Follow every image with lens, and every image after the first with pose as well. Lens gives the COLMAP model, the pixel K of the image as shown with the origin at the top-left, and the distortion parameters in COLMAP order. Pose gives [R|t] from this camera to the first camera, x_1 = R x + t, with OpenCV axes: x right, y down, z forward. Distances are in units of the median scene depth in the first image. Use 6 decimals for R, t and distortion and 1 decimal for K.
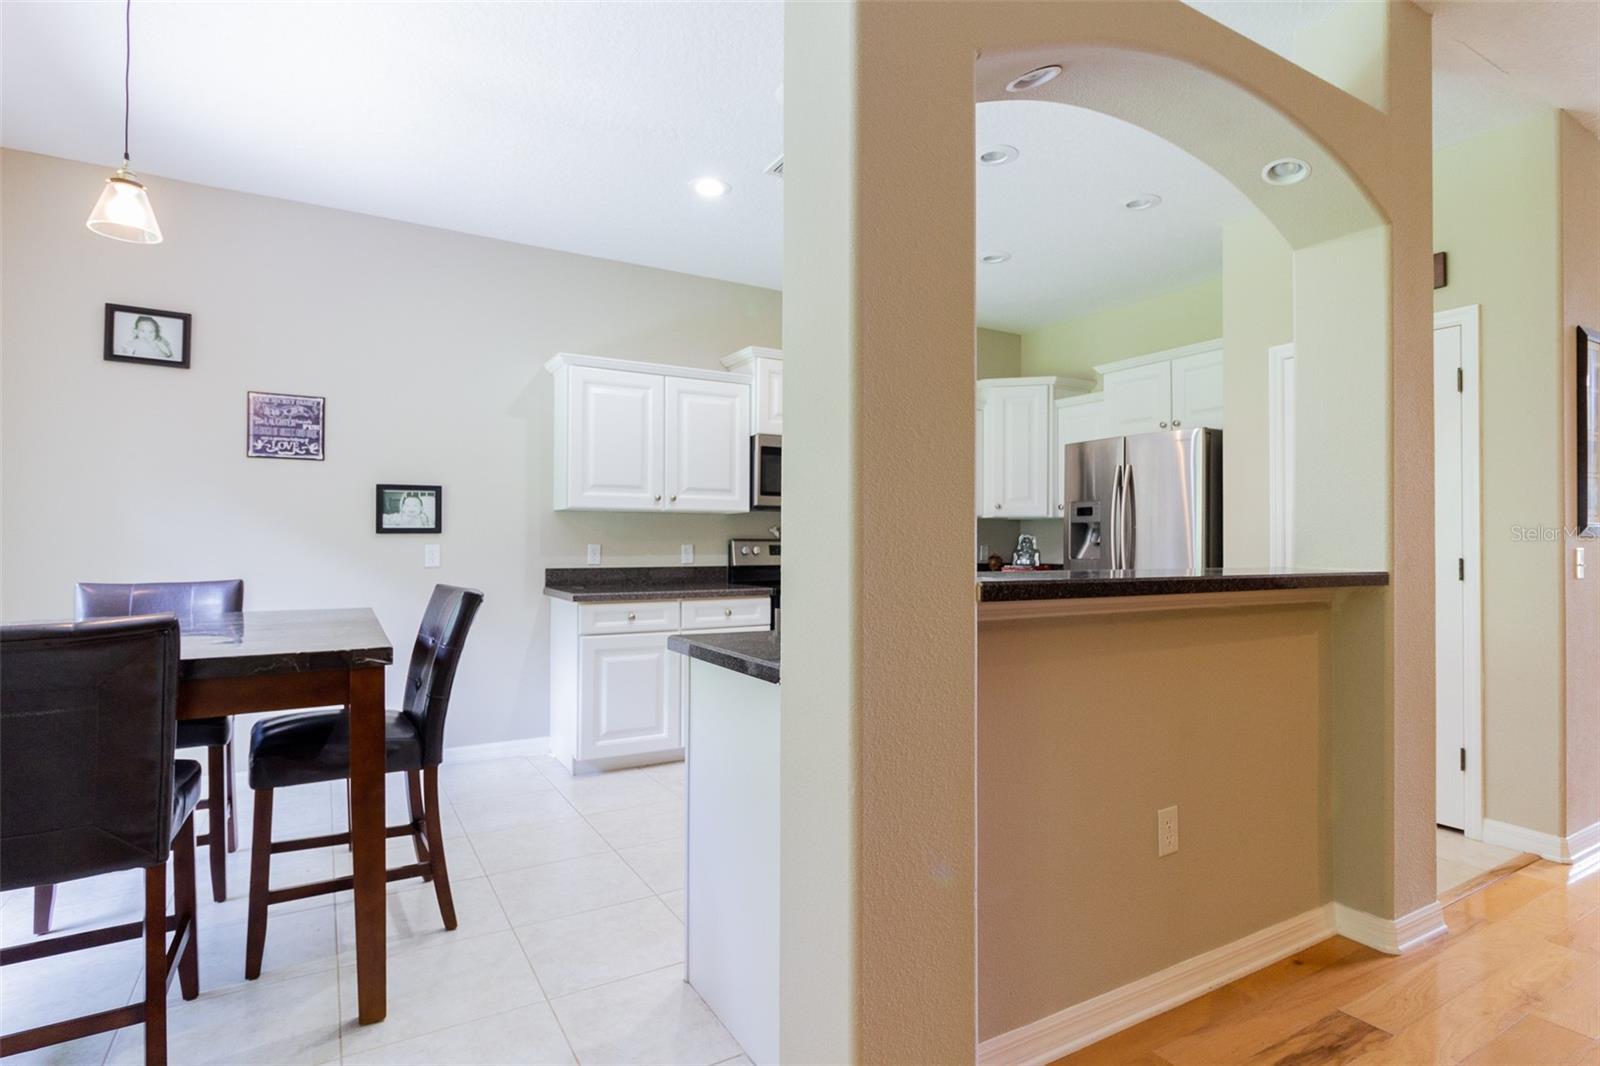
lens RADIAL K [[814.6, 0, 803.4], [0, 814.6, 530.5], [0, 0, 1]] dist [0.003514, 0.000582]
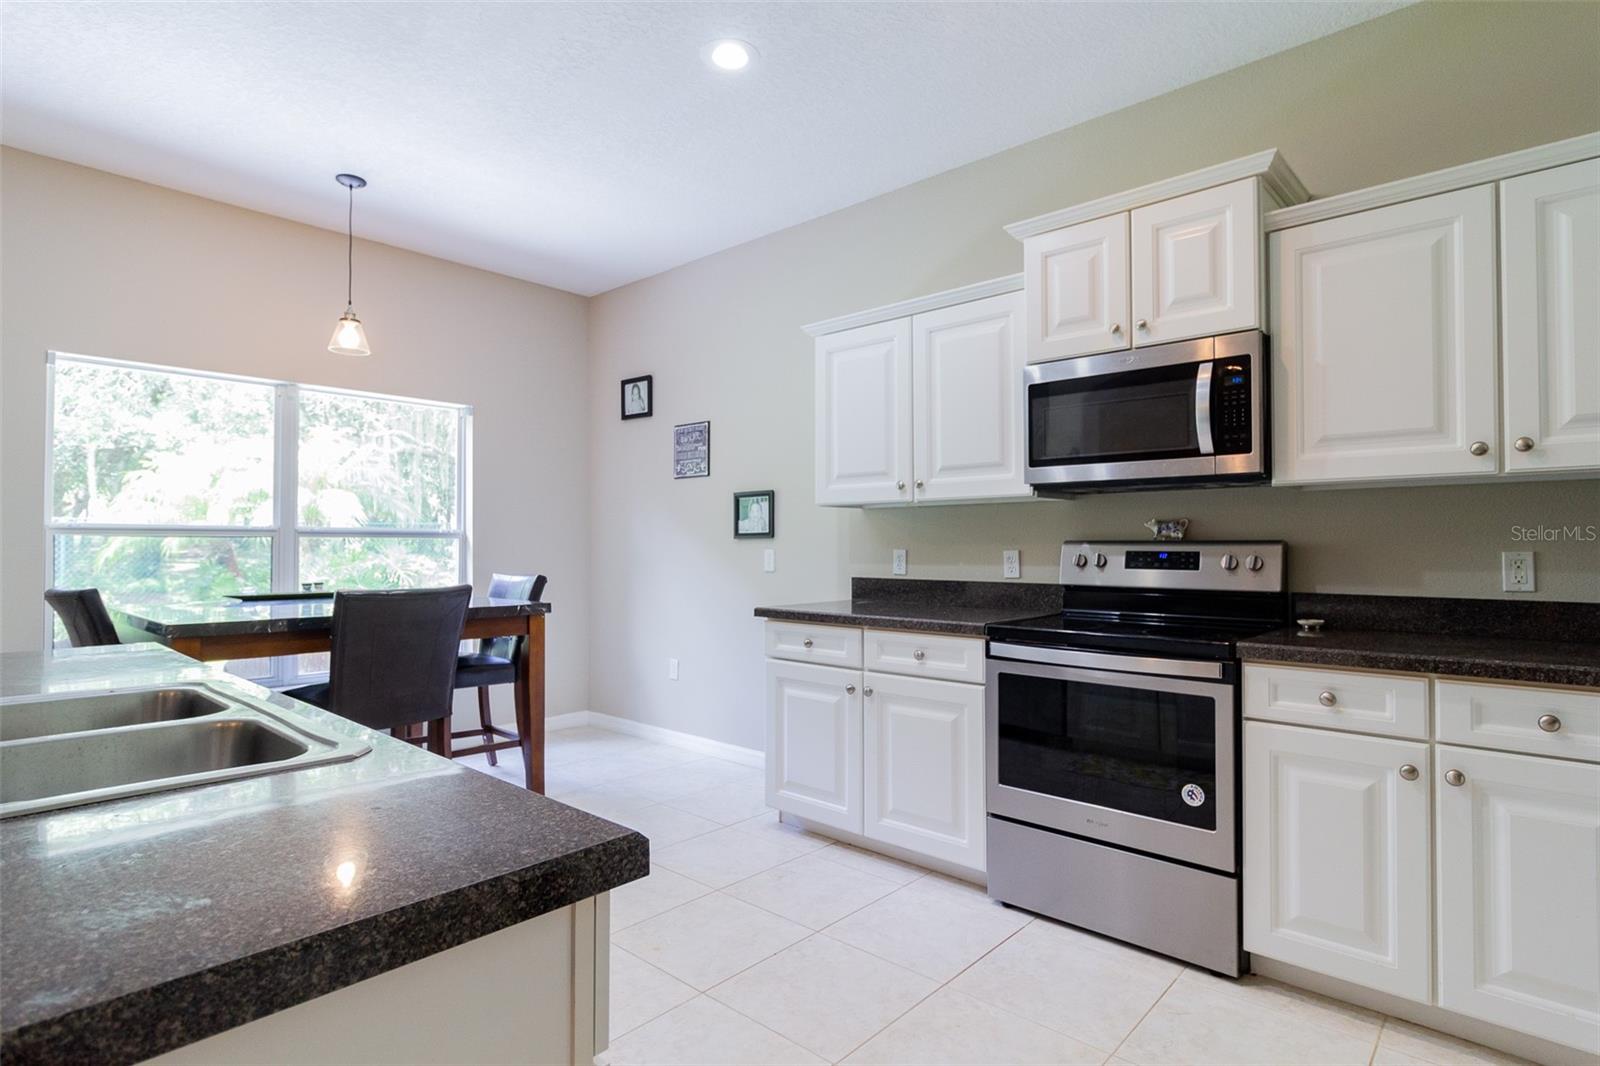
lens RADIAL K [[814.6, 0, 828.6], [0, 814.6, 531.6], [0, 0, 1]] dist [0.003514, 0.000582]
pose [[0.319844, -0.018980, -0.947280, 0.492922], [0.015099, 0.999774, -0.014933, 0.011110], [0.947350, -0.009527, 0.320059, 0.709921]]
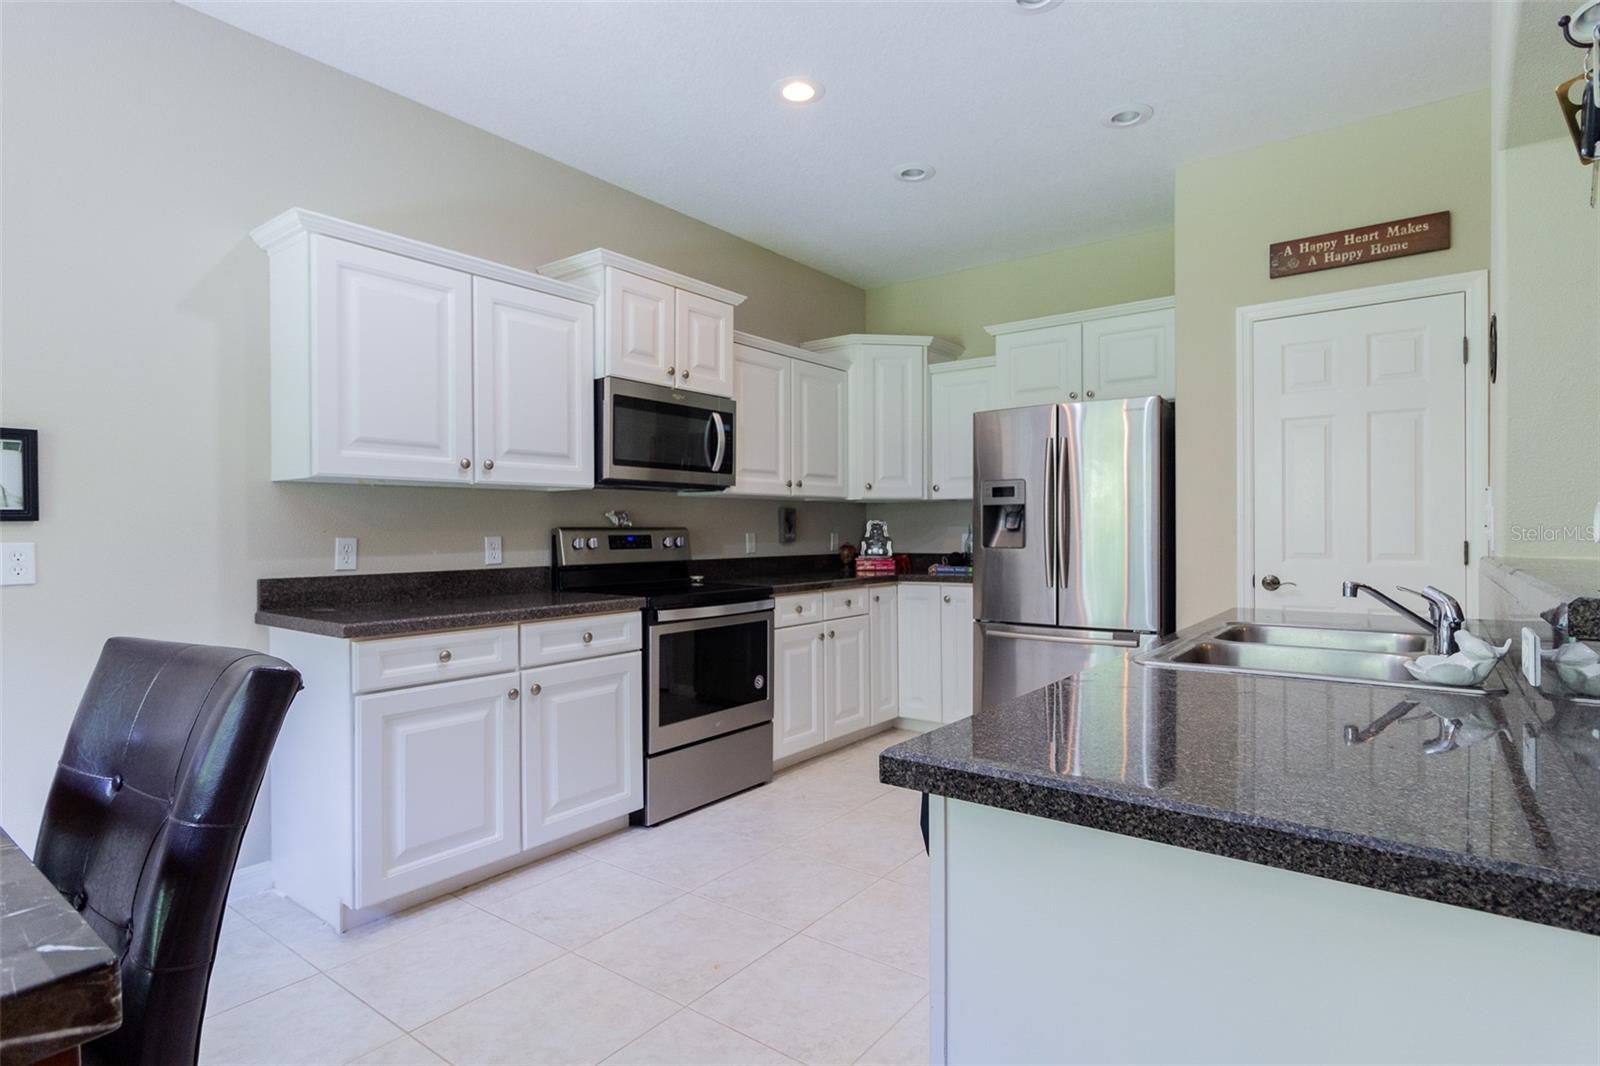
lens RADIAL K [[814.6, 0, 803.9], [0, 814.6, 531.6], [0, 0, 1]] dist [0.003514, 0.000582]
pose [[0.923778, -0.008916, 0.382824, -0.179975], [0.002516, 0.999849, 0.017215, 0.002811], [-0.382919, -0.014940, 0.923661, 0.306546]]
